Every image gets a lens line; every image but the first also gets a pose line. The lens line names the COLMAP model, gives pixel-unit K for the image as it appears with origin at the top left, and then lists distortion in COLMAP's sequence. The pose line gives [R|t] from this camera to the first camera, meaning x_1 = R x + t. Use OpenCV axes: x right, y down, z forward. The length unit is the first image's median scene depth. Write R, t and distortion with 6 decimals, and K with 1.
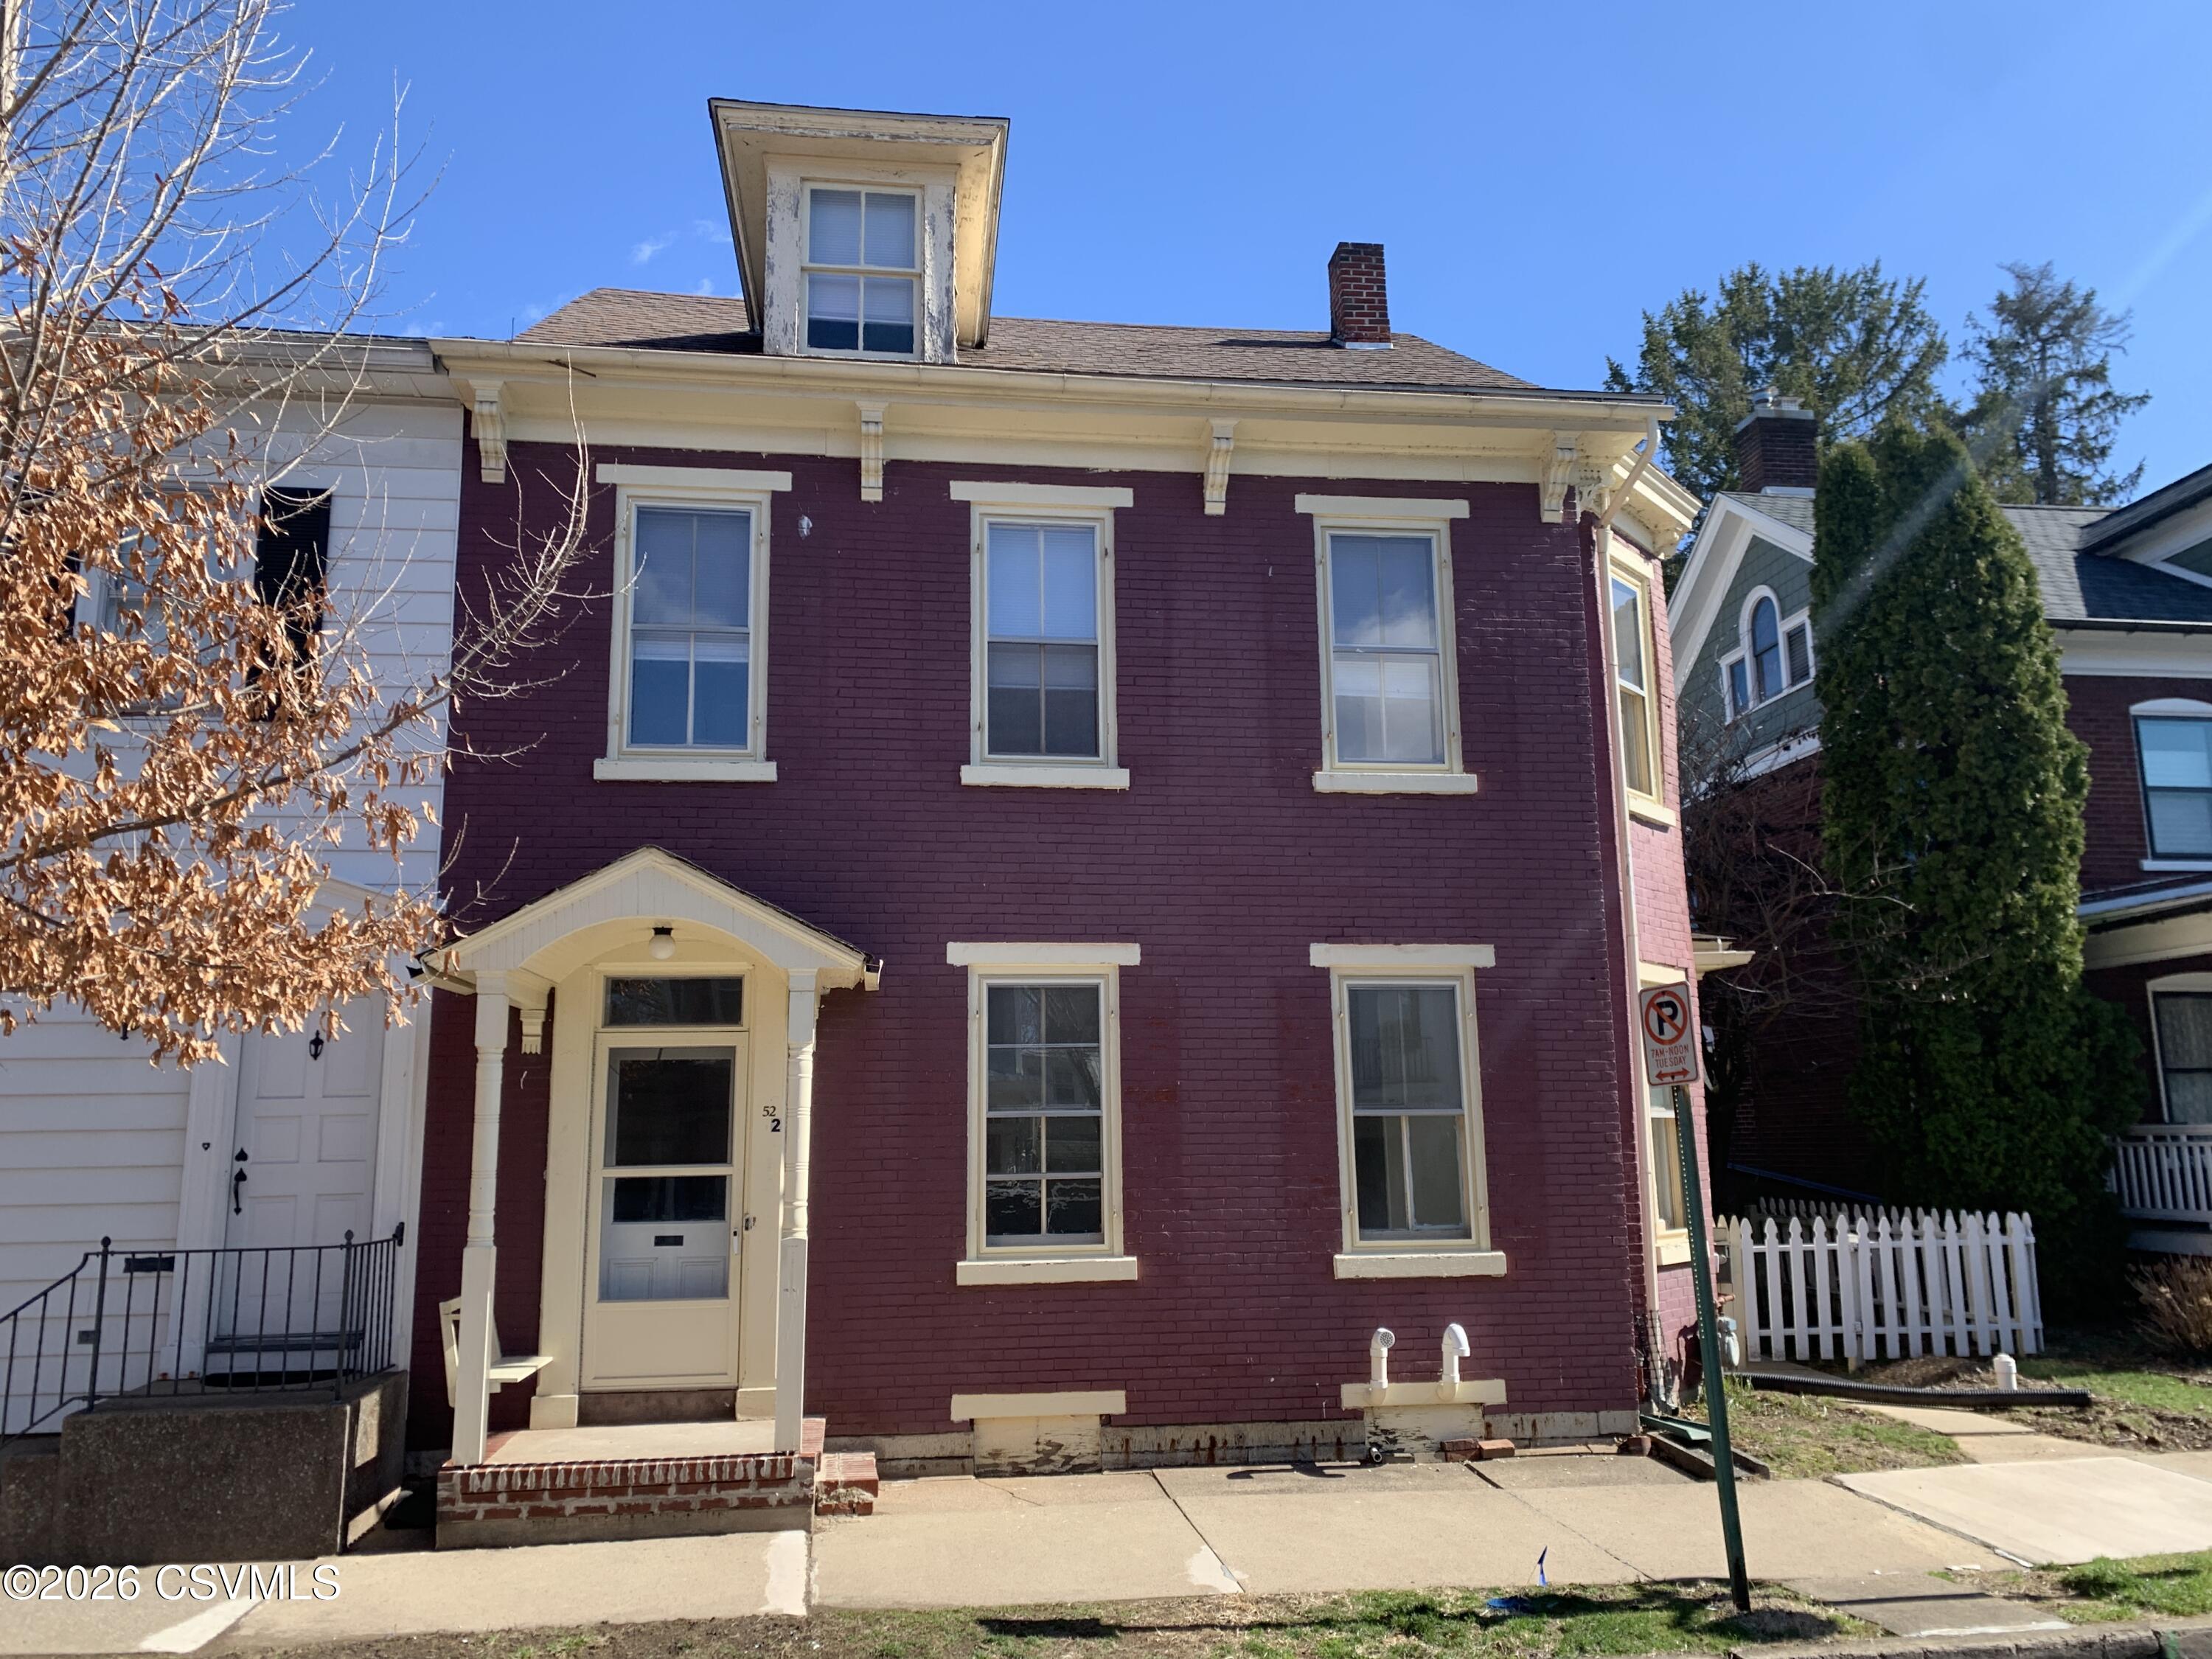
lens RADIAL K [[1743.8, 0, 1104.2], [0, 1743.8, 821.6], [0, 0, 1]] dist [0.039505, -0.020281]
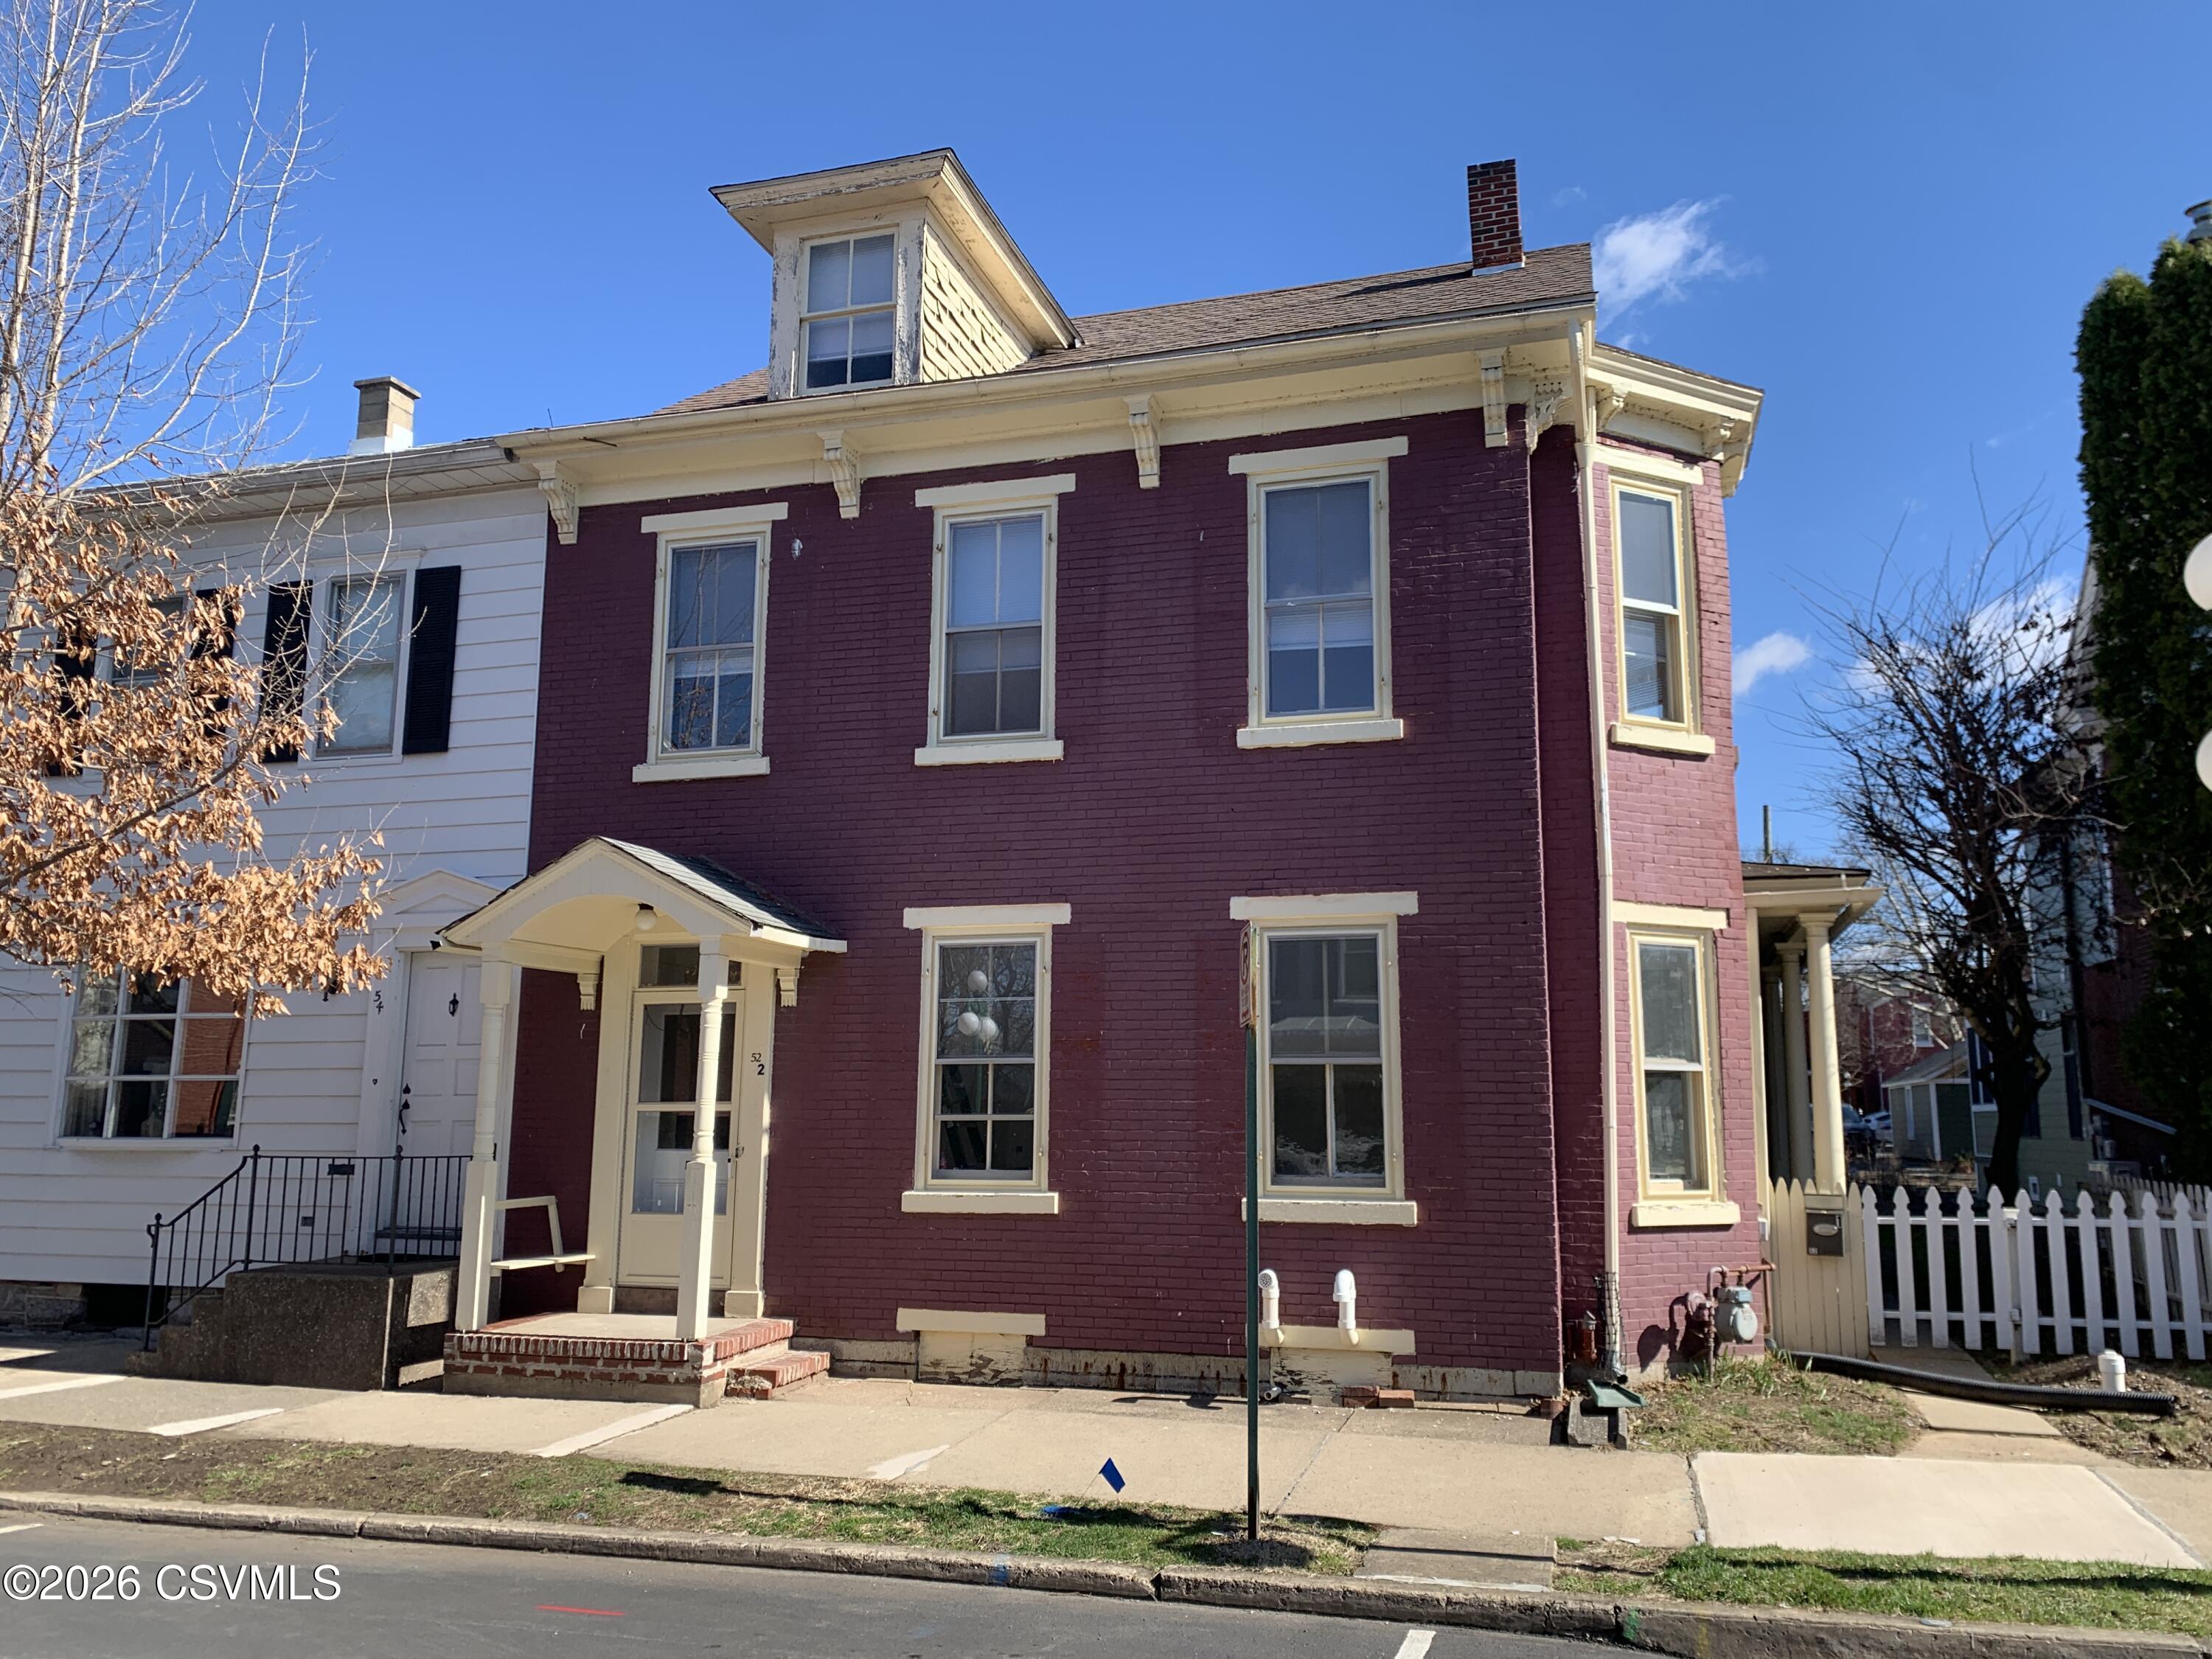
lens RADIAL K [[1743.8, 0, 1097.1], [0, 1743.8, 836.3], [0, 0, 1]] dist [0.039505, -0.020281]
pose [[0.906562, -0.050118, -0.419086, 0.484623], [0.061342, 0.998028, 0.013342, 0.015866], [0.417591, -0.037803, 0.907848, 0.039638]]
